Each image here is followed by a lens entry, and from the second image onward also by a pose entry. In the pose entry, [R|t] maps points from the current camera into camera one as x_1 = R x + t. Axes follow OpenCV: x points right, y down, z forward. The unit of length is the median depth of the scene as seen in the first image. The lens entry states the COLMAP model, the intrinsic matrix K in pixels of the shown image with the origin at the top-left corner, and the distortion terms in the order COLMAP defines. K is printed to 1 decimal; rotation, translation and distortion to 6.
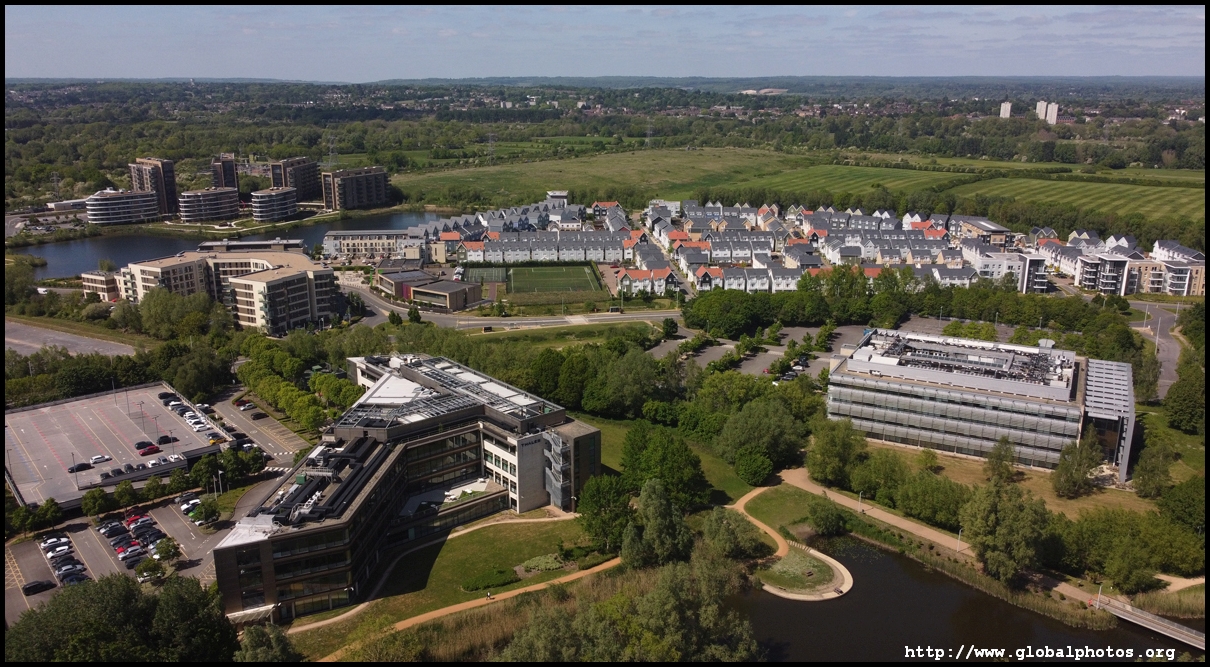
lens RADIAL K [[913.6, 0, 605.0], [0, 913.6, 333.5], [0, 0, 1]] dist [-0.001646, -0.000063]
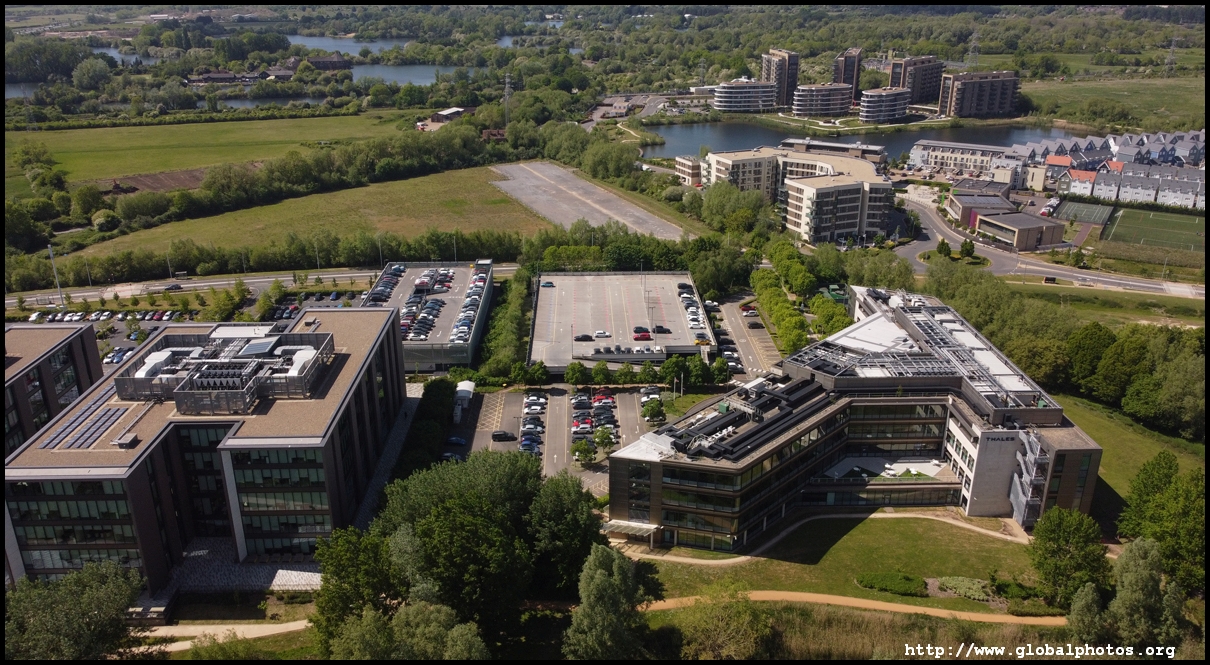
lens RADIAL K [[913.6, 0, 605.0], [0, 913.6, 332.5], [0, 0, 1]] dist [-0.001646, -0.000063]
pose [[0.776795, 0.227594, -0.587189, 0.058984], [-0.163687, 0.973332, 0.160720, -0.026333], [0.608109, -0.028731, 0.793333, 0.087013]]
